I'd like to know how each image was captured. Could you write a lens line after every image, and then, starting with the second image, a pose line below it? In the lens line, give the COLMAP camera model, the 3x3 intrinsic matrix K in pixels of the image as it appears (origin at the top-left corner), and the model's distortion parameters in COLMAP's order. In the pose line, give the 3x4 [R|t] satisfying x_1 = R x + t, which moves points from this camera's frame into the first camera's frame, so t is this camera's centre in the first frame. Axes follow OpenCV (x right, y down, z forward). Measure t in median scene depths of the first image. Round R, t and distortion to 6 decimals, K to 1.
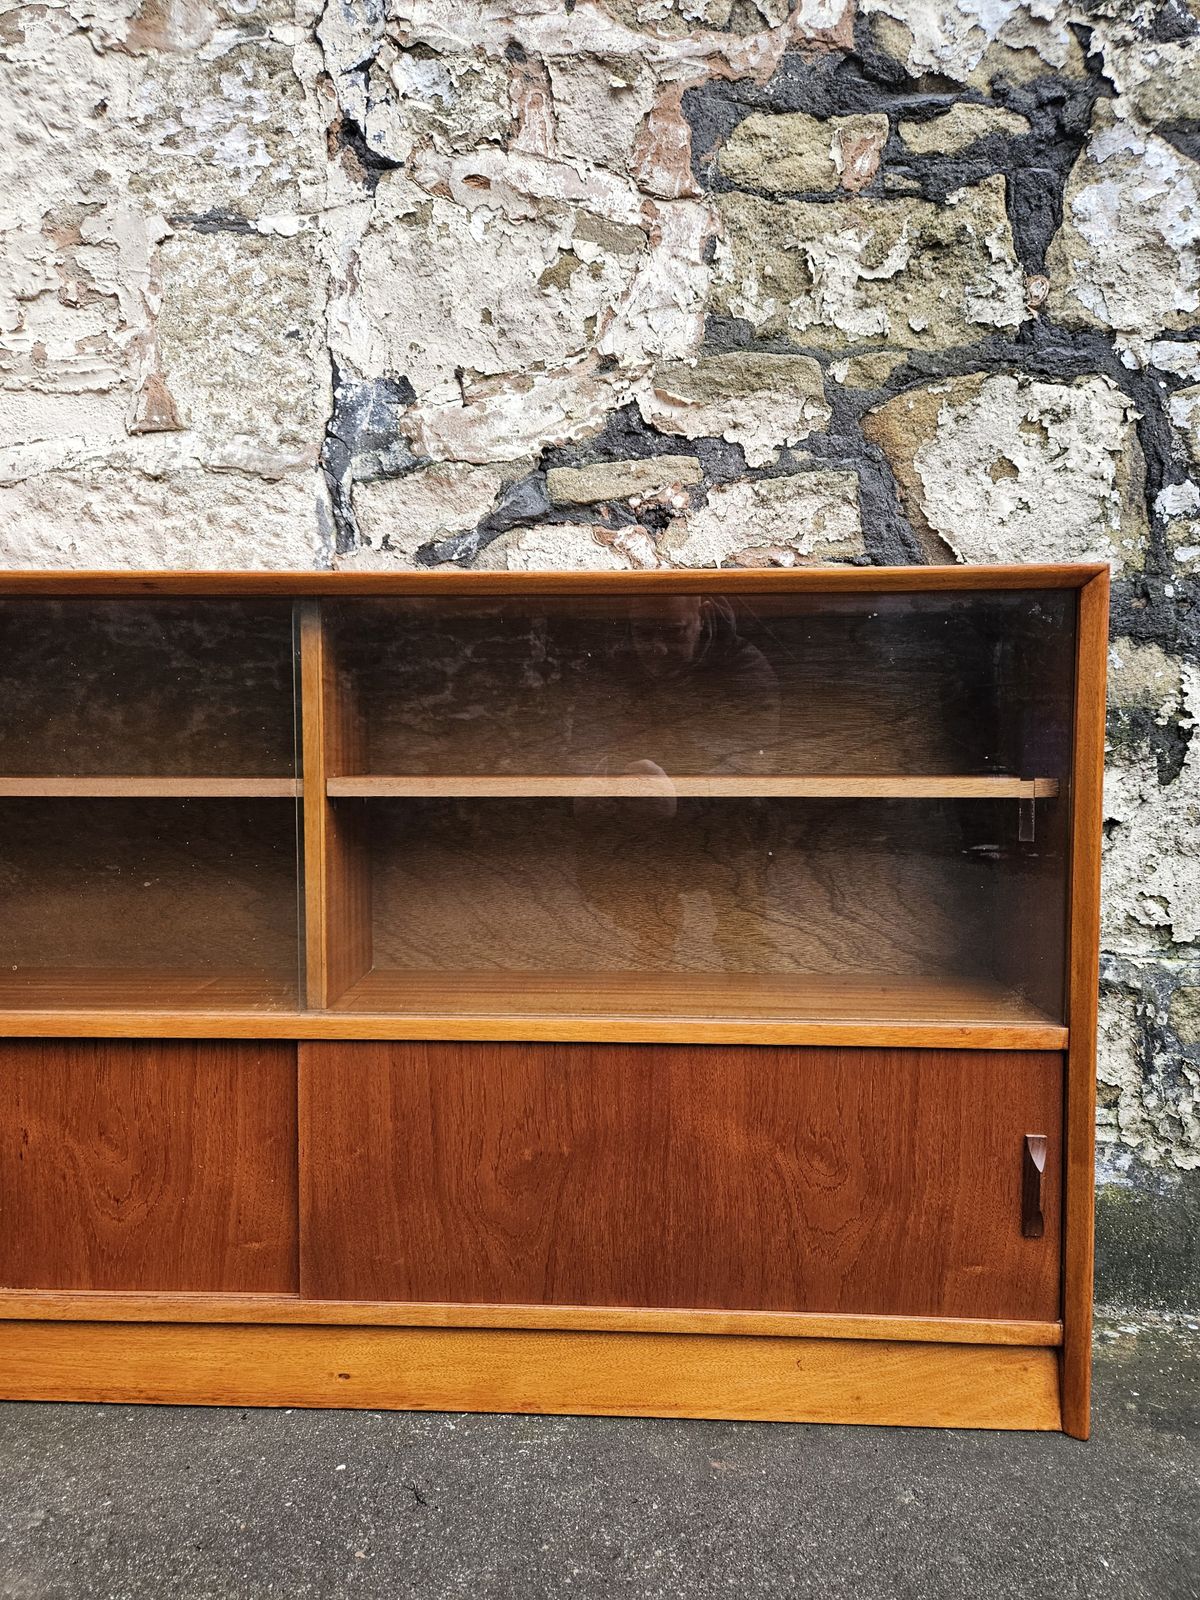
lens RADIAL K [[1067.0, 0, 588.4], [0, 1067.0, 801.8], [0, 0, 1]] dist [0.073193, -0.059565]
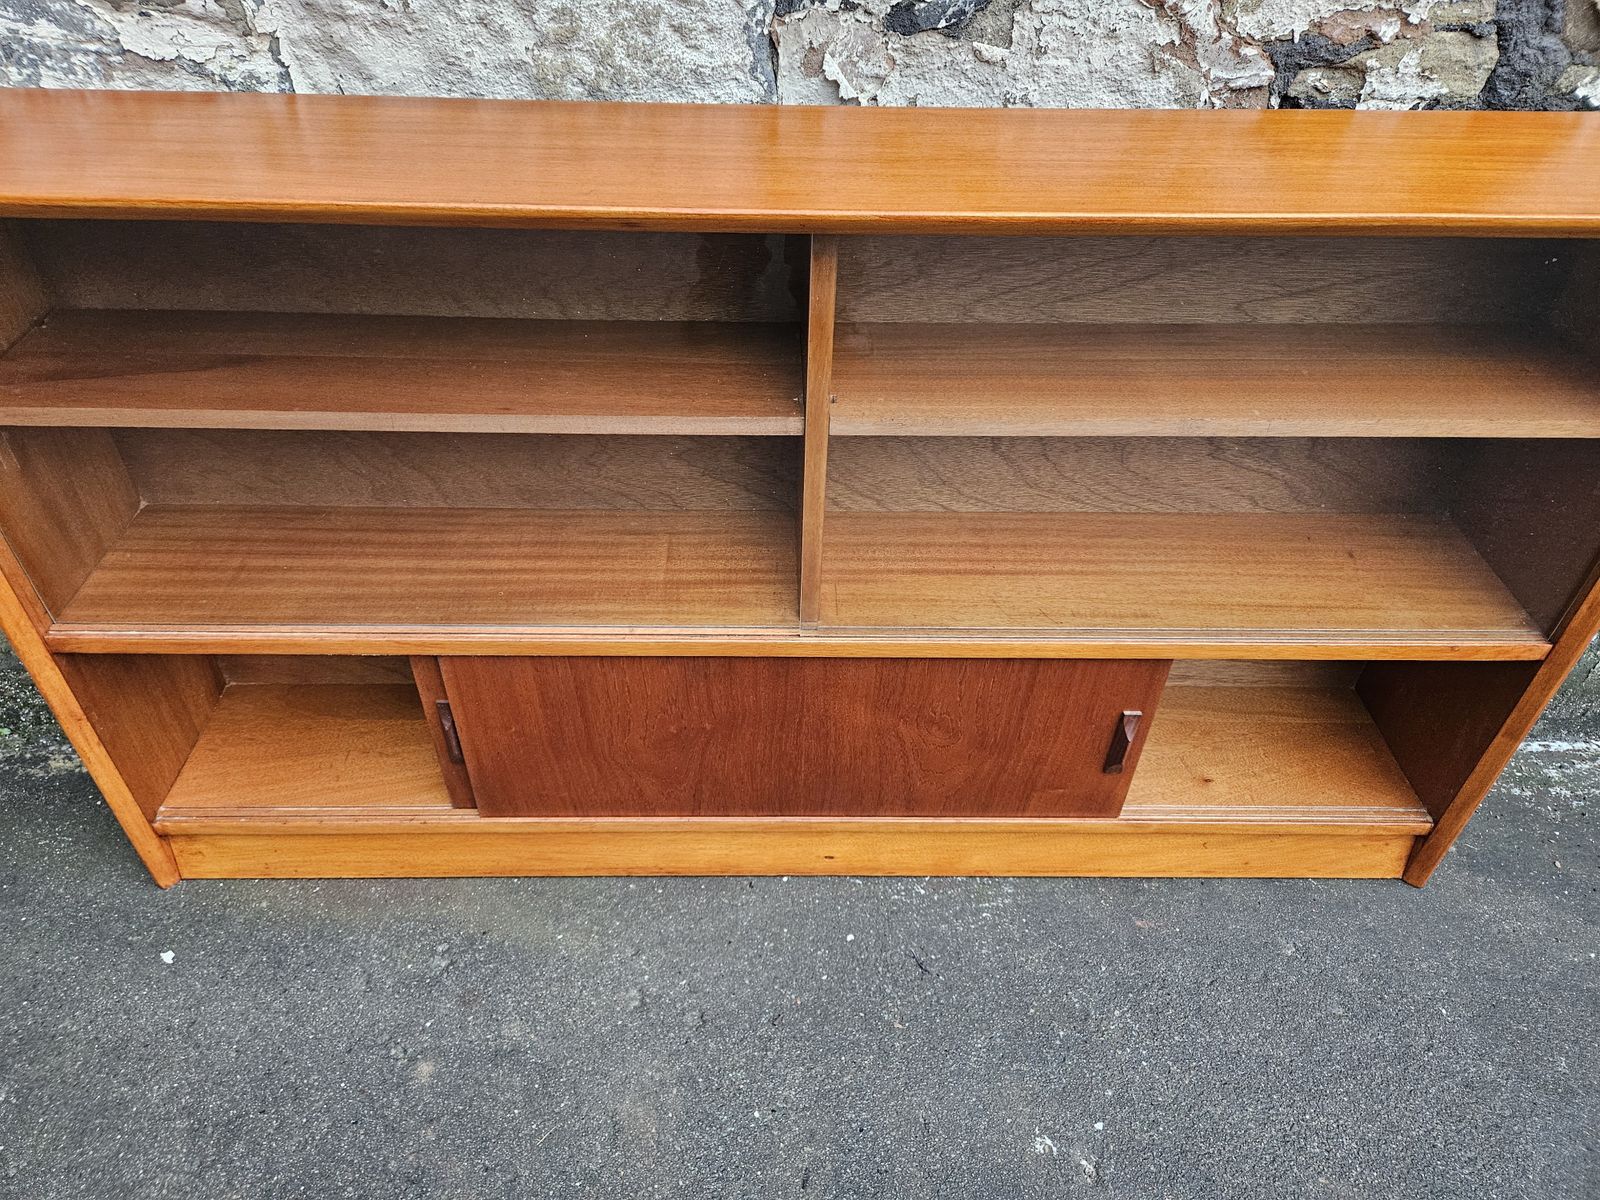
lens RADIAL K [[1067.0, 0, 789.6], [0, 1067.0, 592.0], [0, 0, 1]] dist [0.073193, -0.059565]
pose [[0.998004, -0.025778, 0.057646, -0.280446], [-0.014353, 0.796396, 0.604605, -0.366214], [-0.061494, -0.604226, 0.794437, 0.195023]]
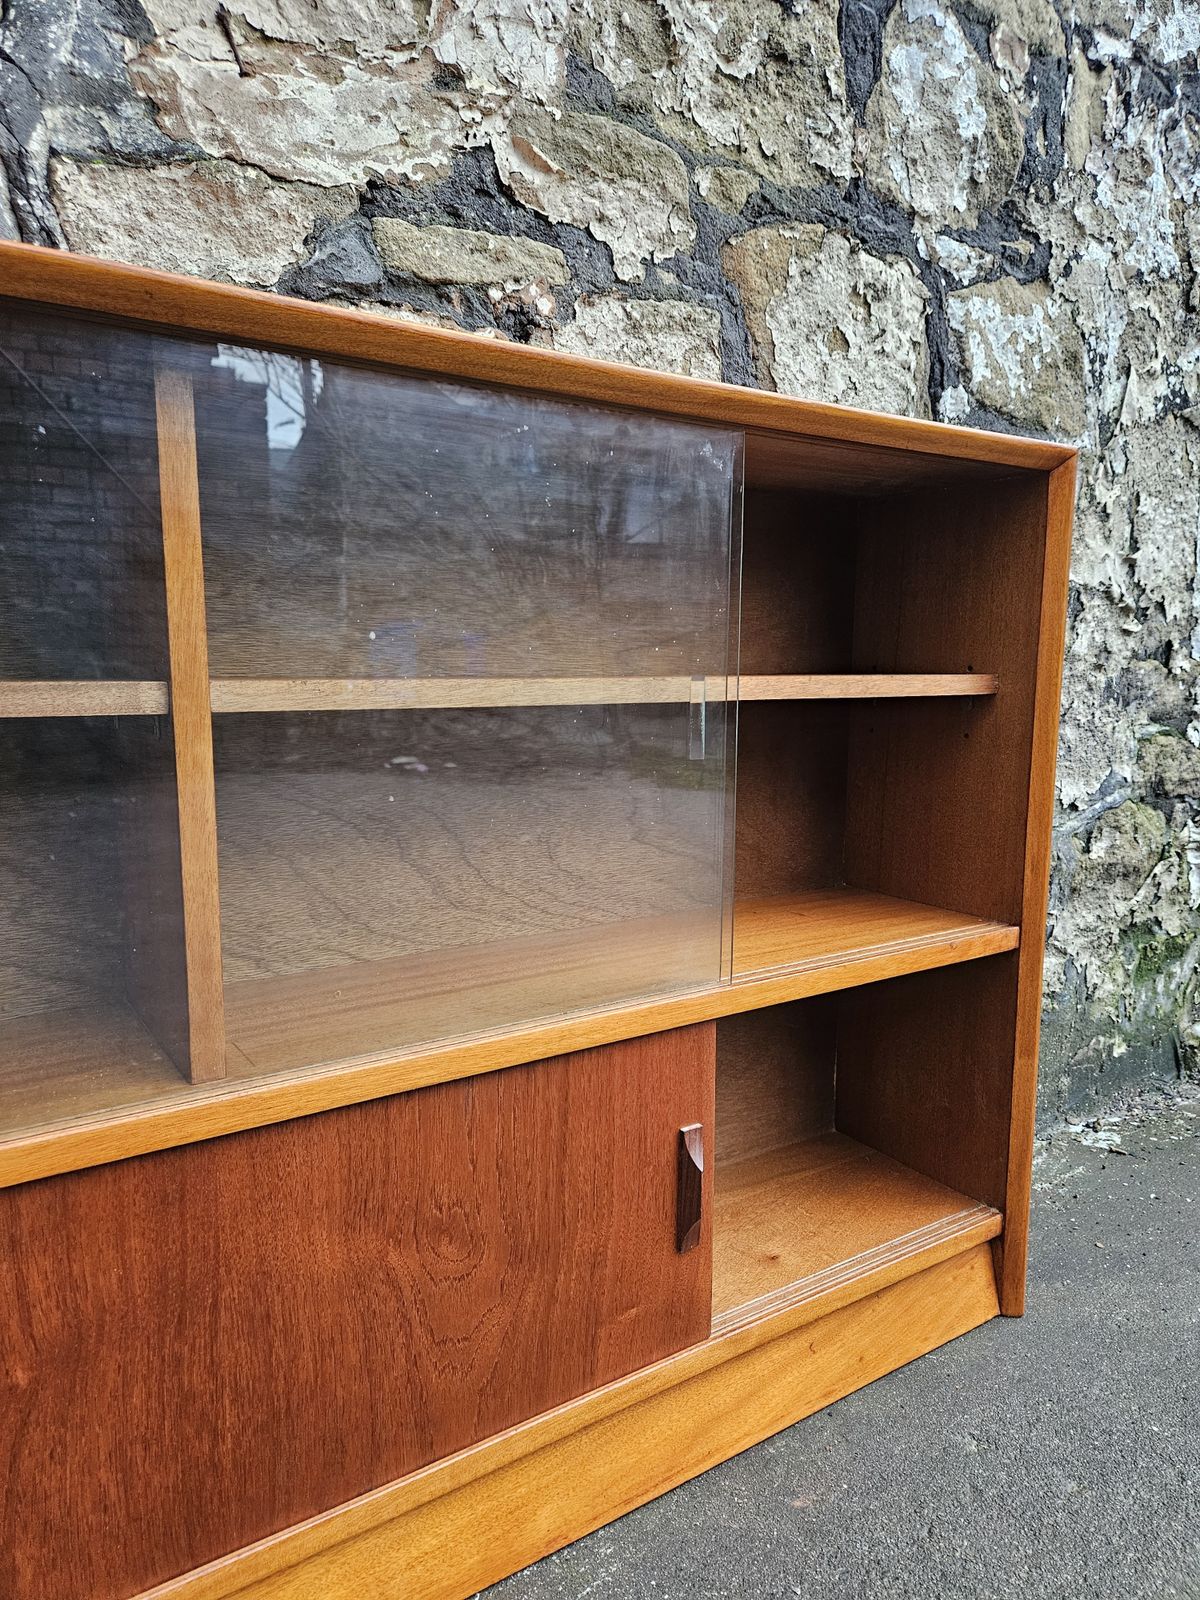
lens RADIAL K [[1067.0, 0, 600.5], [0, 1067.0, 813.1], [0, 0, 1]] dist [0.073193, -0.059565]
pose [[0.802865, -0.080070, 0.590759, -0.355777], [0.029614, 0.995073, 0.094623, 0.000281], [-0.595424, -0.058474, 0.801281, 0.354567]]
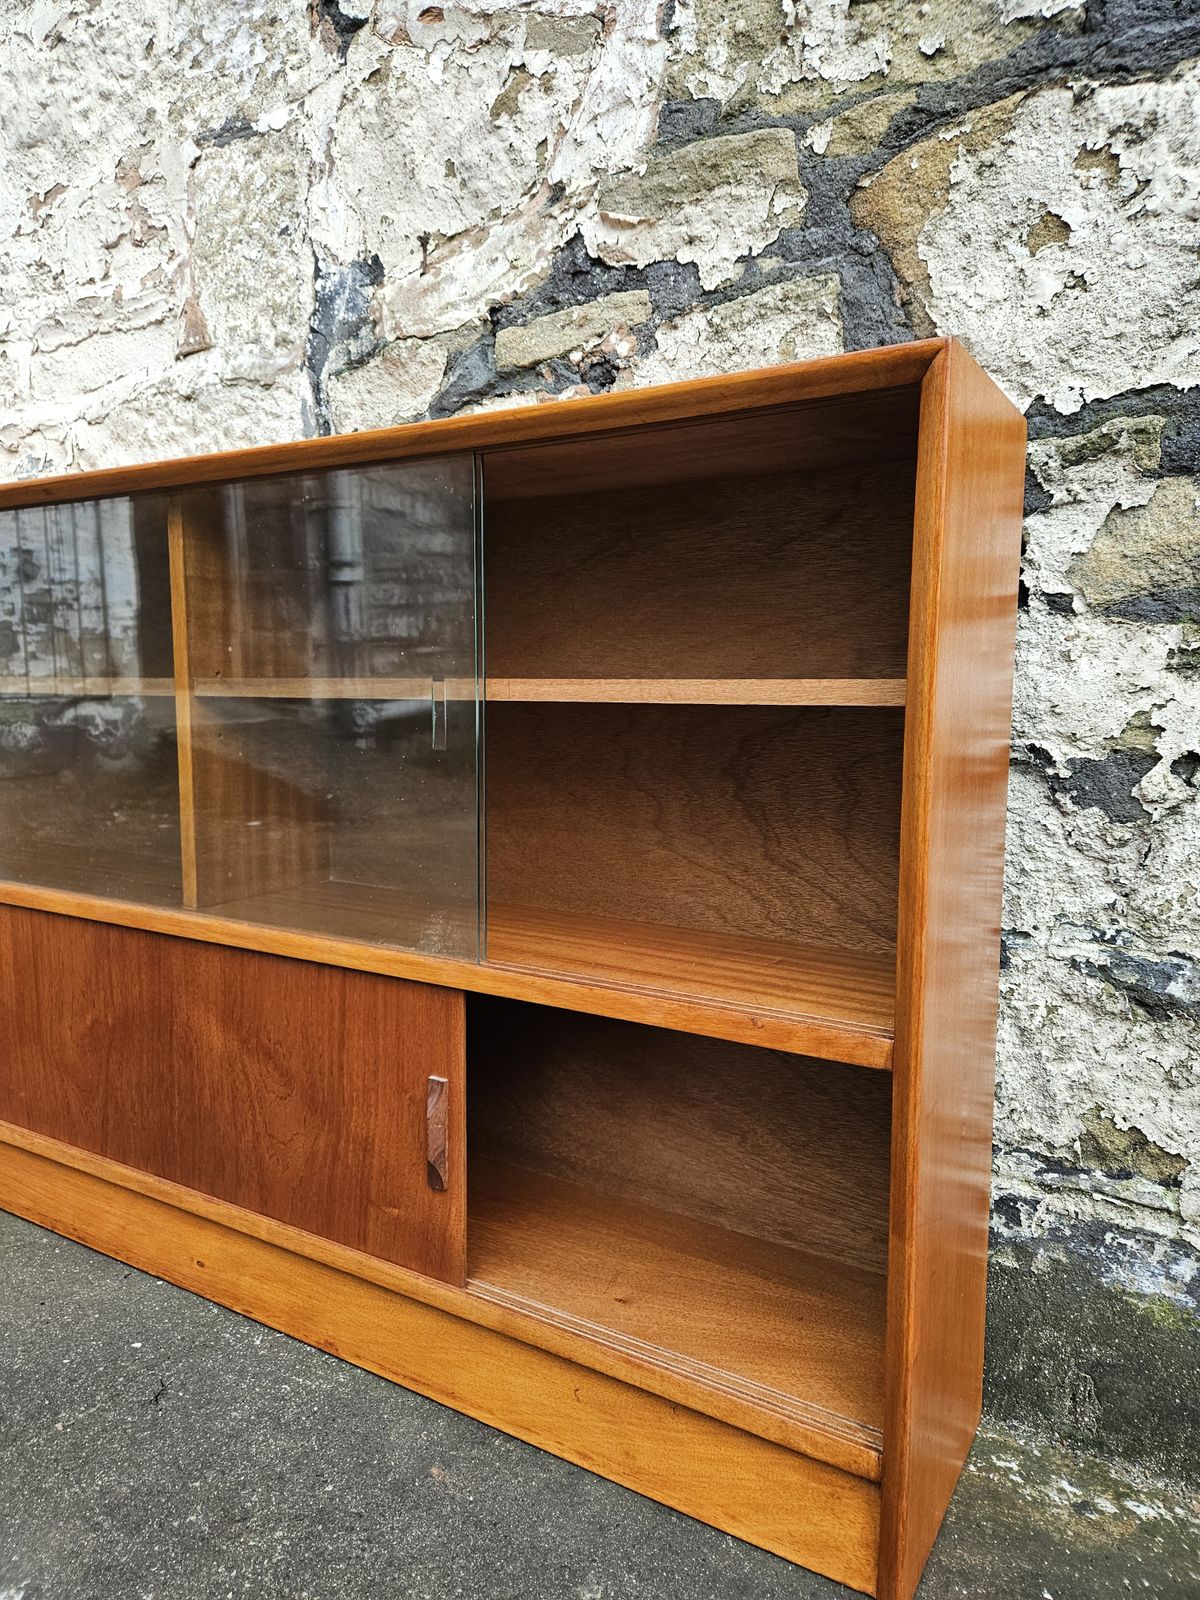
lens RADIAL K [[1067.0, 0, 591.1], [0, 1067.0, 799.7], [0, 0, 1]] dist [0.073193, -0.059565]
pose [[0.876853, 0.056857, -0.477384, 0.476410], [-0.033218, 0.997774, 0.057823, 0.017925], [0.479609, -0.034844, 0.876790, 0.250653]]
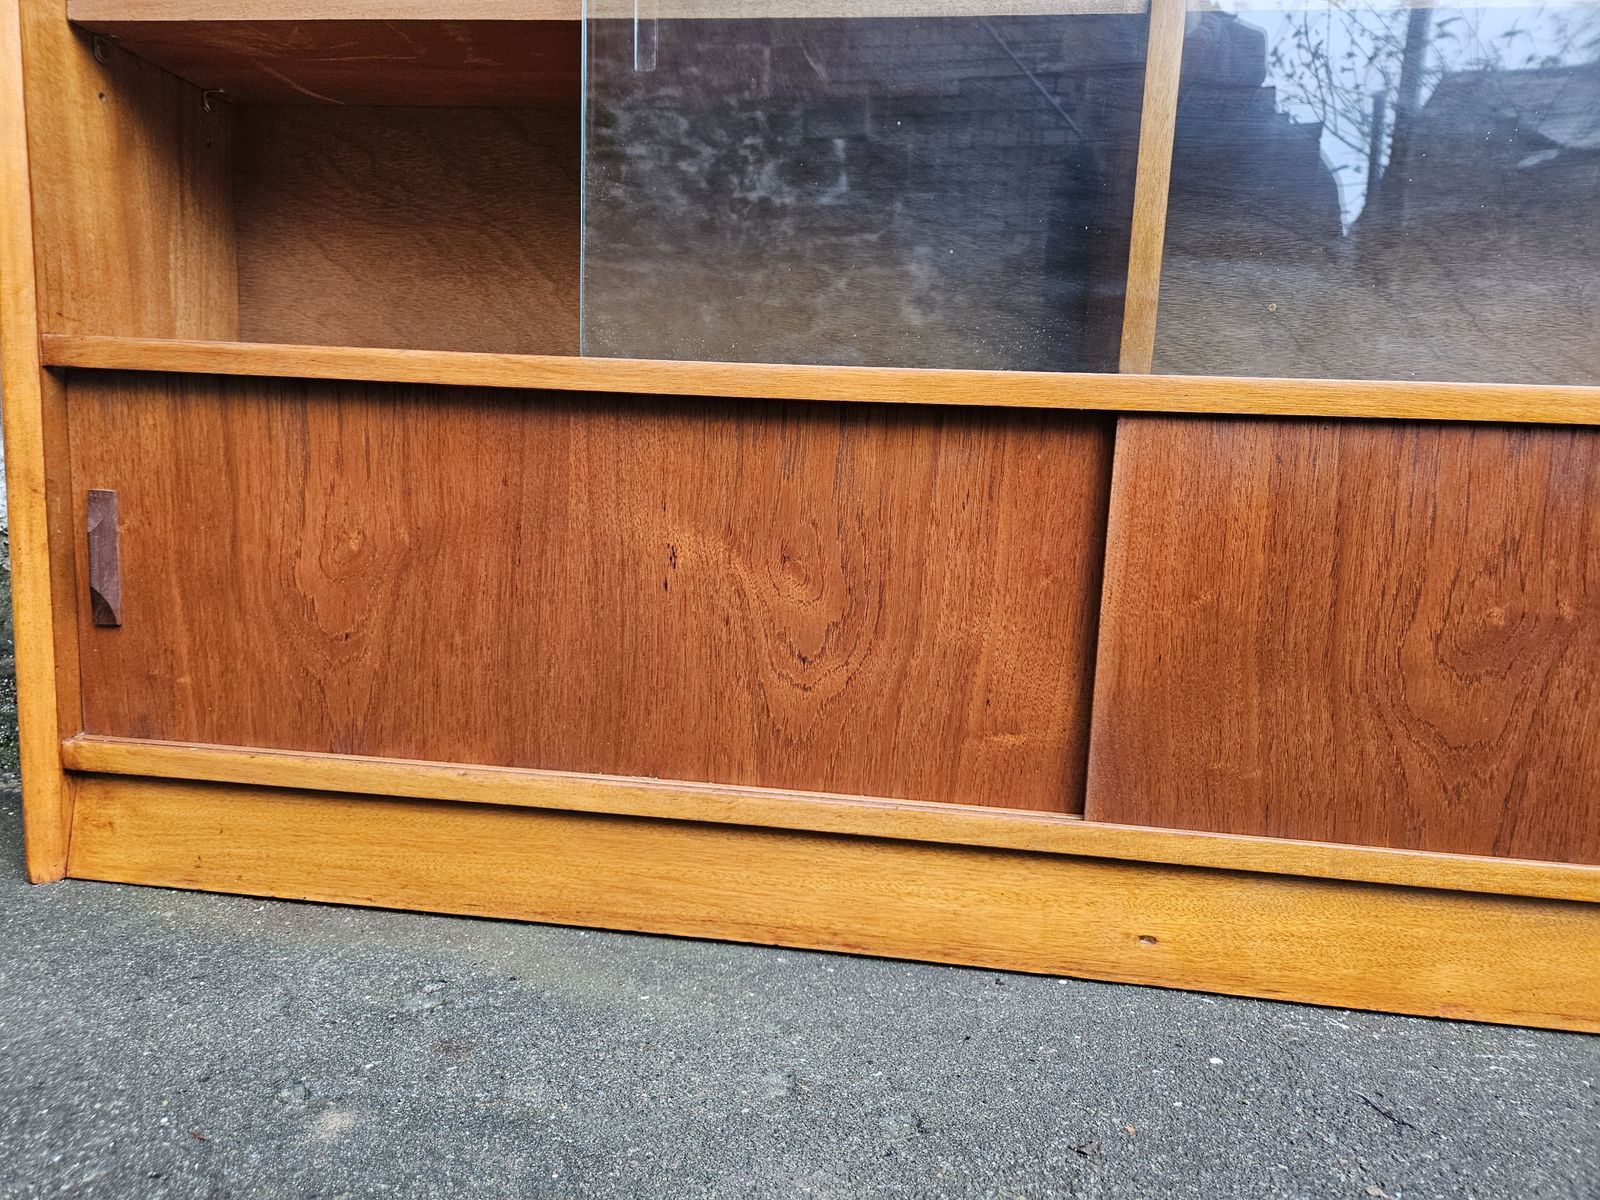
lens RADIAL K [[1067.0, 0, 782.2], [0, 1067.0, 610.2], [0, 0, 1]] dist [0.073193, -0.059565]
pose [[0.995441, 0.052104, -0.079890, -0.341831], [-0.045079, 0.995157, 0.087347, 0.241408], [0.084054, -0.083347, 0.992969, 0.297249]]
